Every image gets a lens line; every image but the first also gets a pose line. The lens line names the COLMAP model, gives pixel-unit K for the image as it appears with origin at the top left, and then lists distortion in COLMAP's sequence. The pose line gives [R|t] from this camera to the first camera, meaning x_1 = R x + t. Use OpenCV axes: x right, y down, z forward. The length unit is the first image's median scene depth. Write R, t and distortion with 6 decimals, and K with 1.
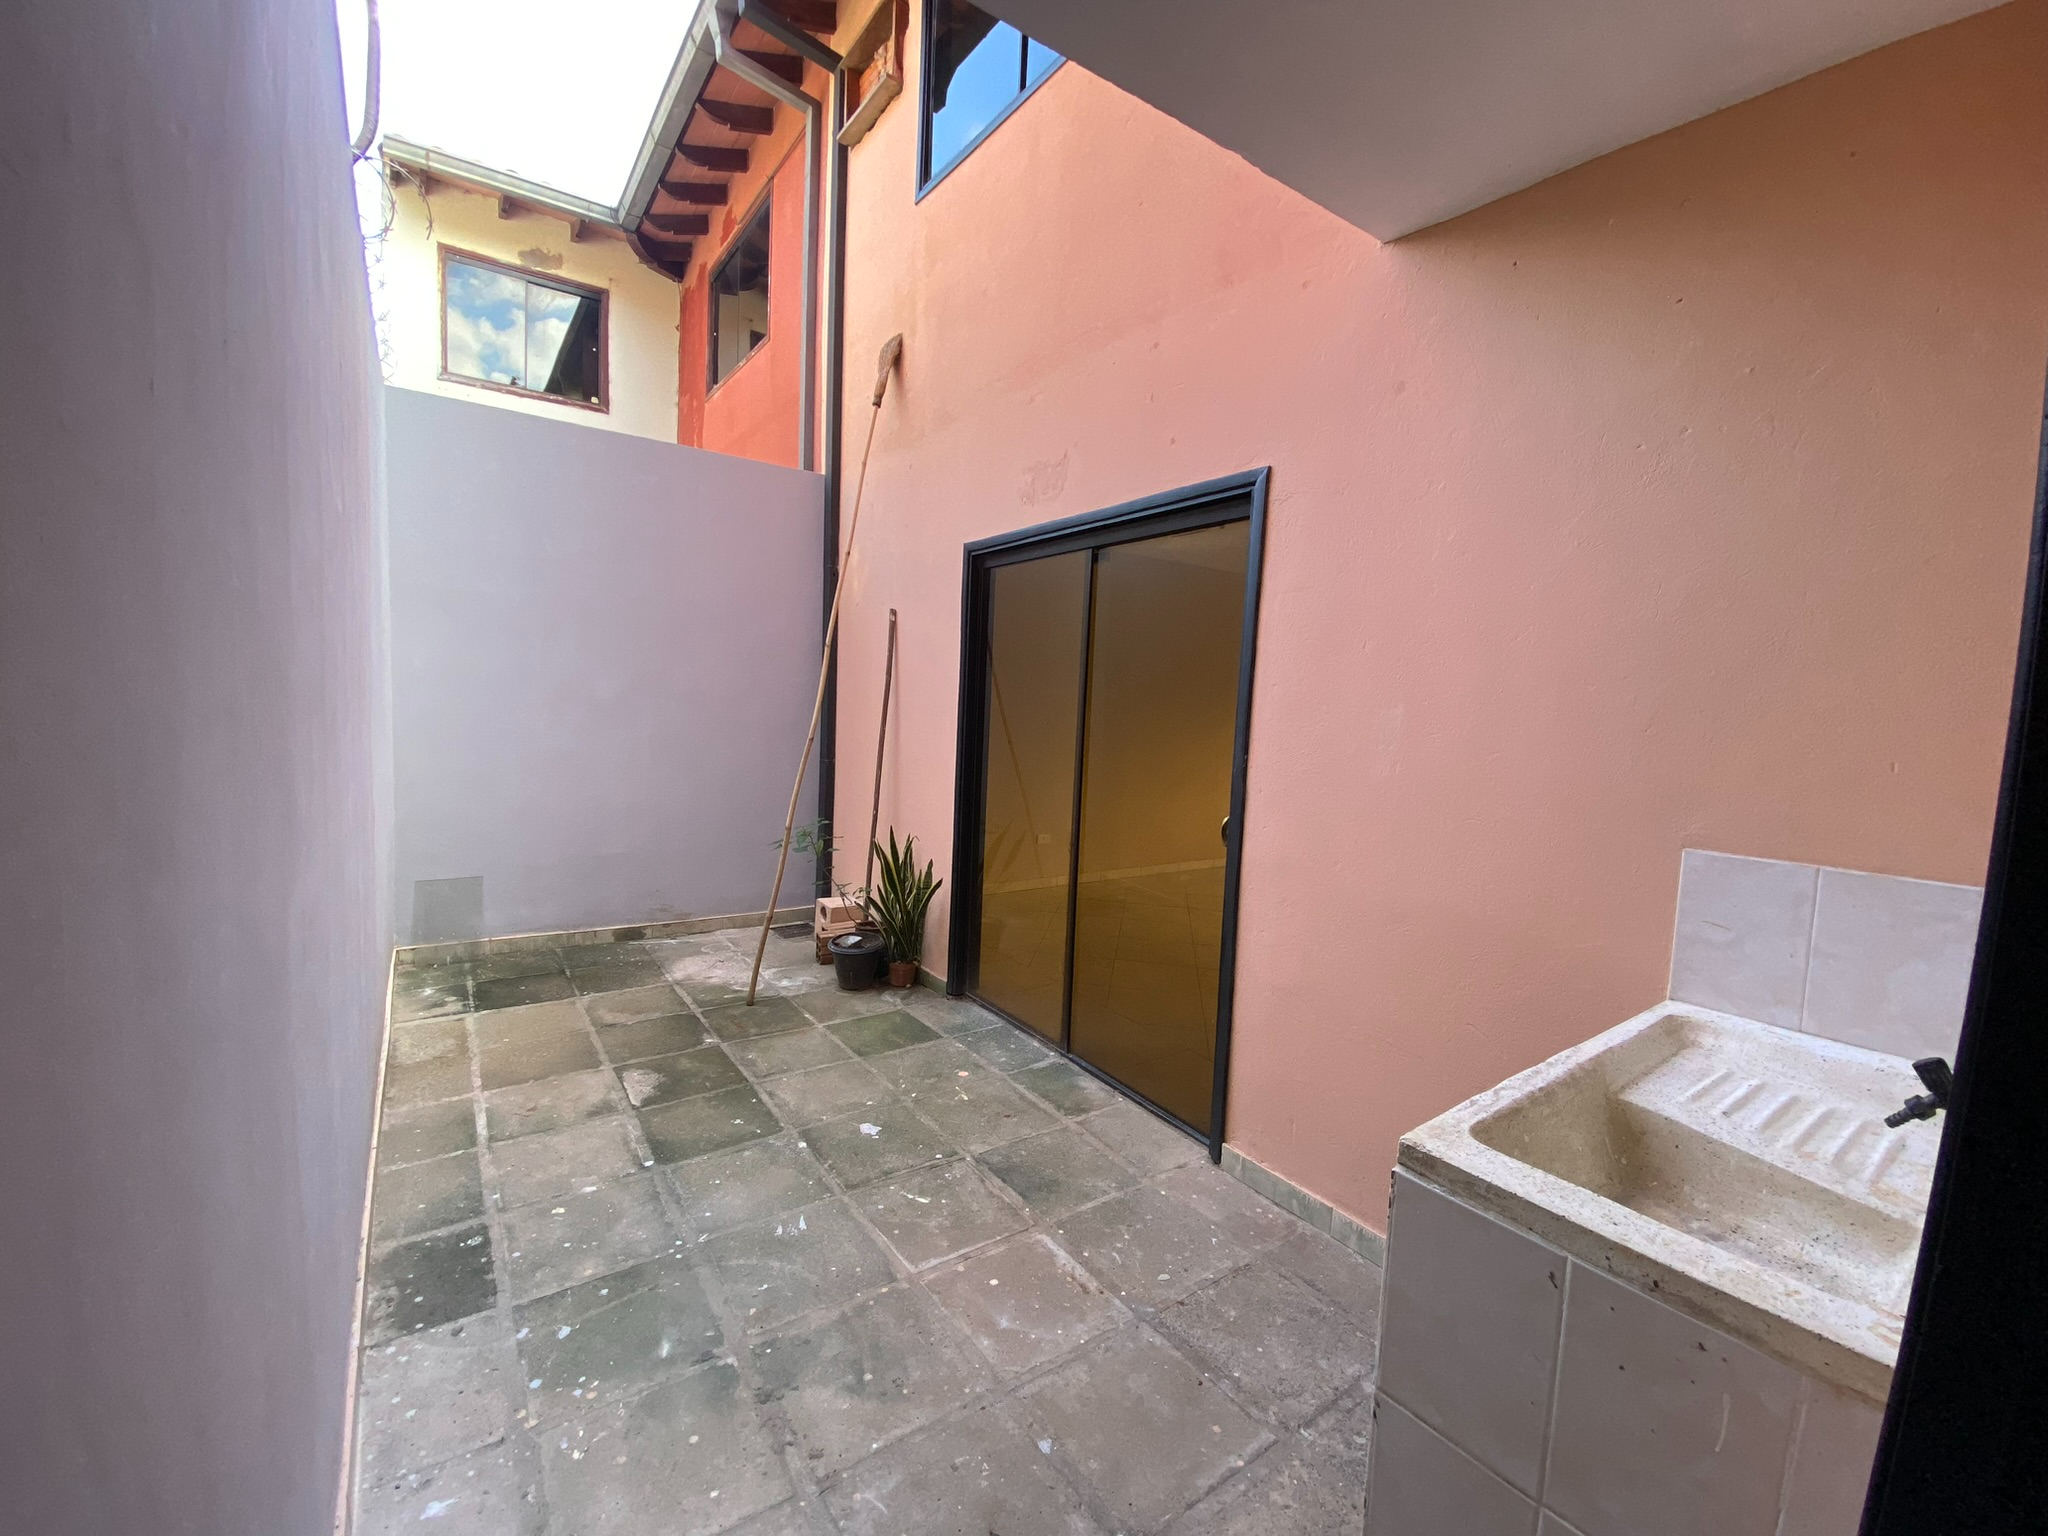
lens RADIAL K [[838.4, 0, 1024.0], [0, 838.4, 768.0], [0, 0, 1]] dist [0.000099, 0.000029]
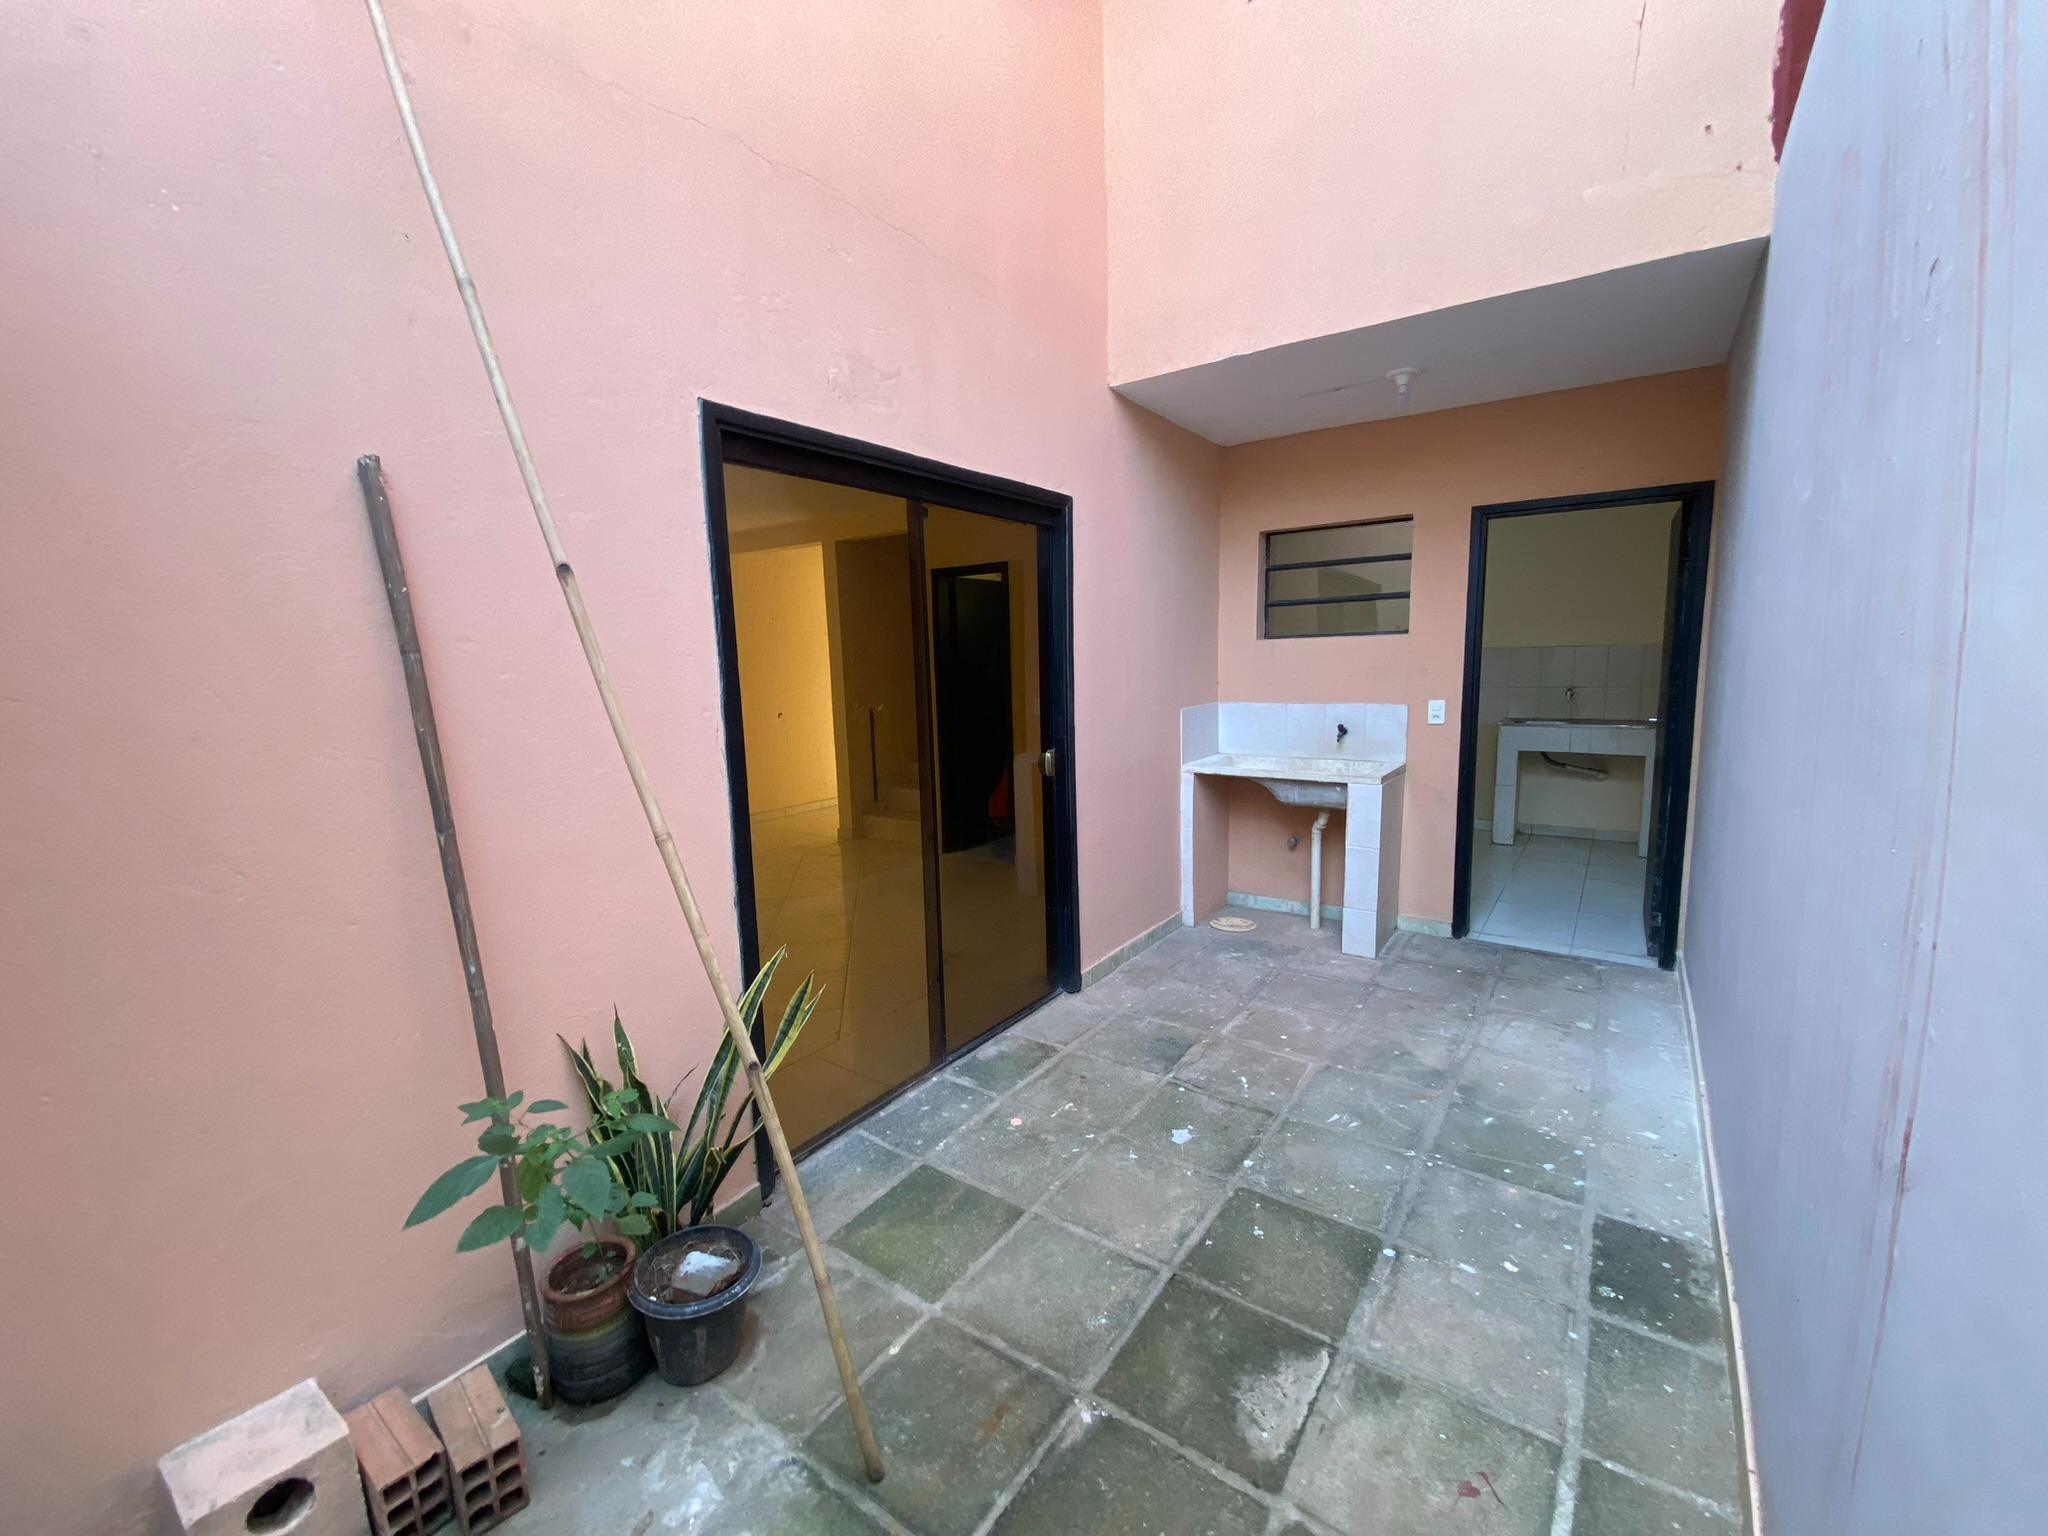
lens RADIAL K [[838.4, 0, 1024.0], [0, 838.4, 768.0], [0, 0, 1]] dist [0.000099, 0.000029]
pose [[-0.324043, -0.173738, 0.929952, -1.004090], [0.098222, 0.971501, 0.215726, -0.206450], [-0.940930, 0.161246, -0.297743, 1.487504]]
